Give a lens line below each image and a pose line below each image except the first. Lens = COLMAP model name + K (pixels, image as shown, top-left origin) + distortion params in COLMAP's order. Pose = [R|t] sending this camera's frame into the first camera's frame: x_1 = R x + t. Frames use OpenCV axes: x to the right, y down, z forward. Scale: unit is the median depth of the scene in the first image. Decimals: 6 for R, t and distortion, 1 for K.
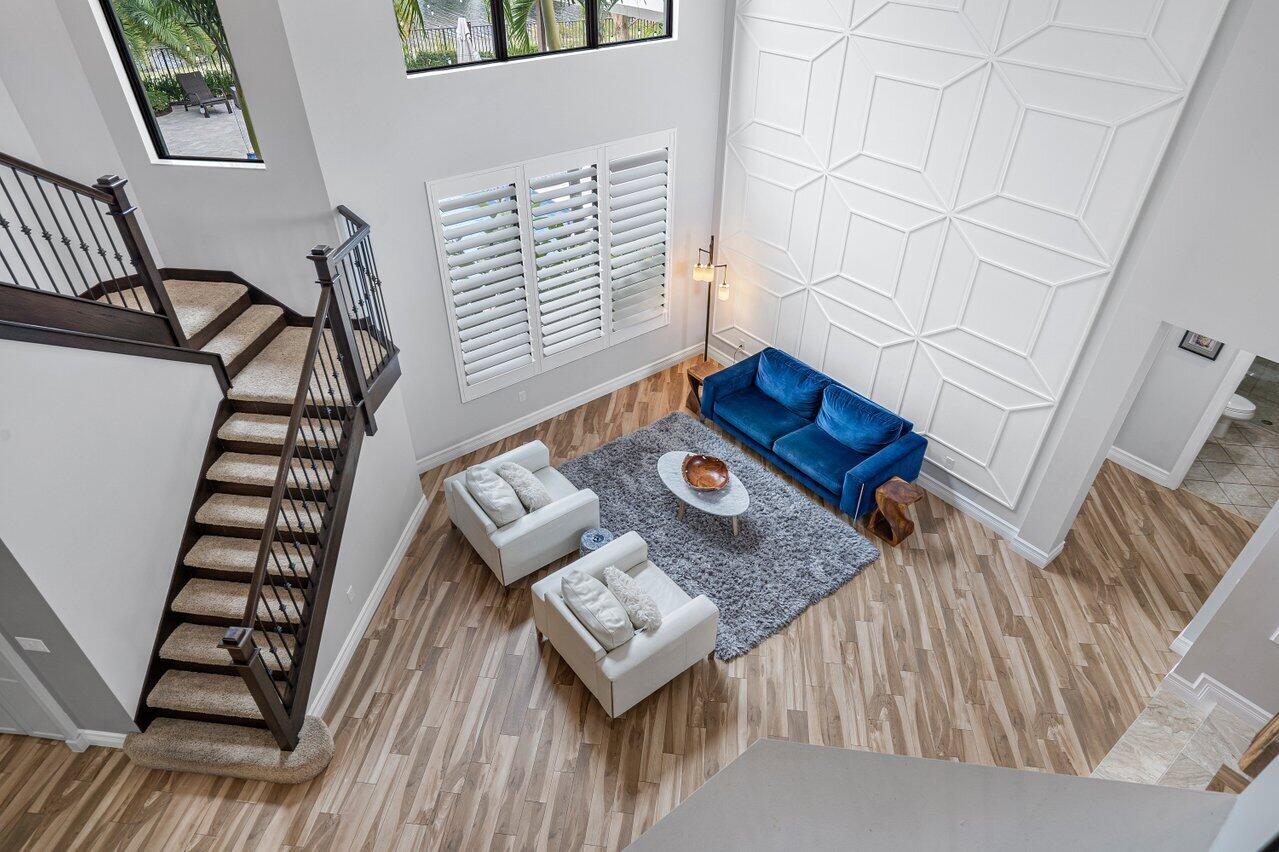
lens RADIAL K [[752.4, 0, 639.5], [0, 752.4, 426.0], [0, 0, 1]] dist [-0.001103, 0.000360]
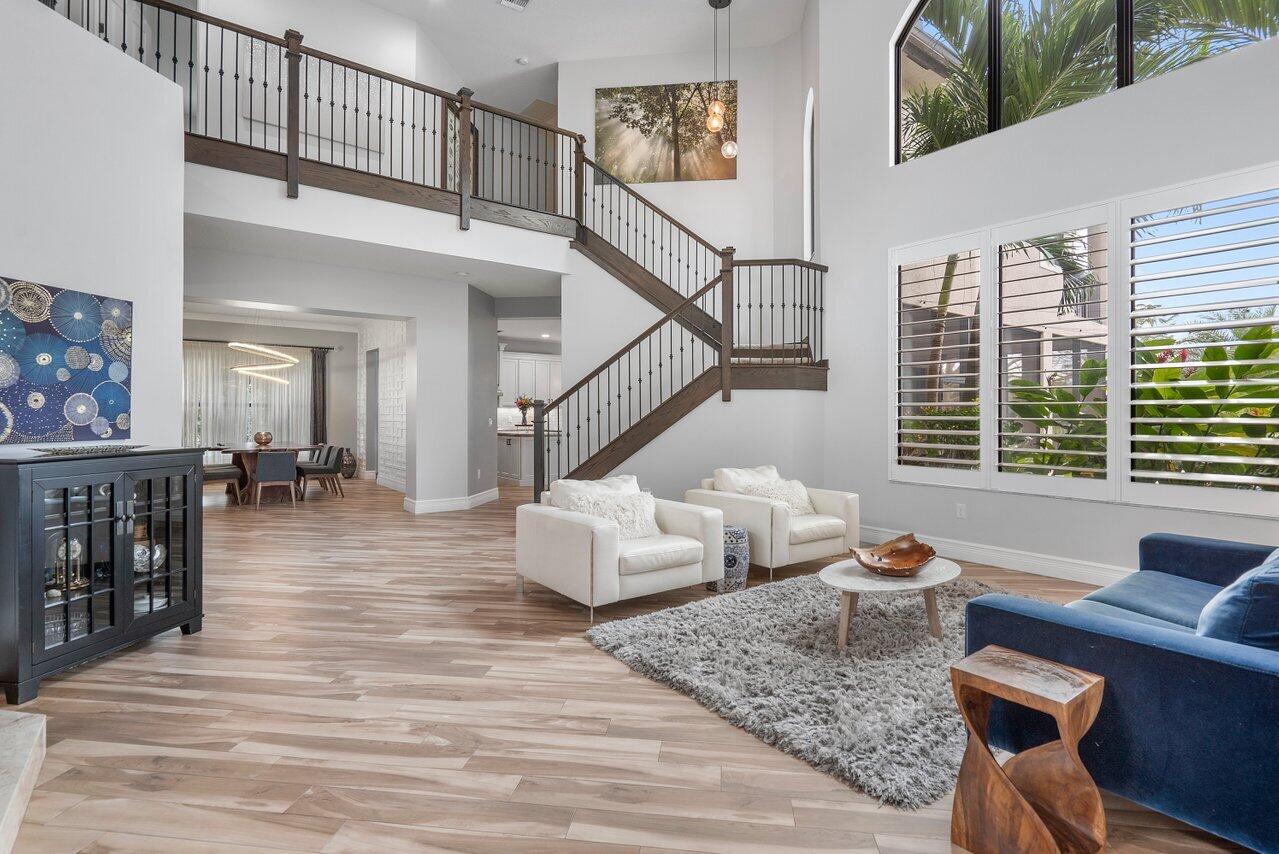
lens RADIAL K [[621.0, 0, 643.9], [0, 621.0, 419.4], [0, 0, 1]] dist [-0.001587, 0.000065]
pose [[-0.010790, -0.007350, -0.999915, 0.751277], [-0.615813, 0.787892, 0.000854, 0.125672], [0.787818, 0.615770, -0.013028, 0.989656]]
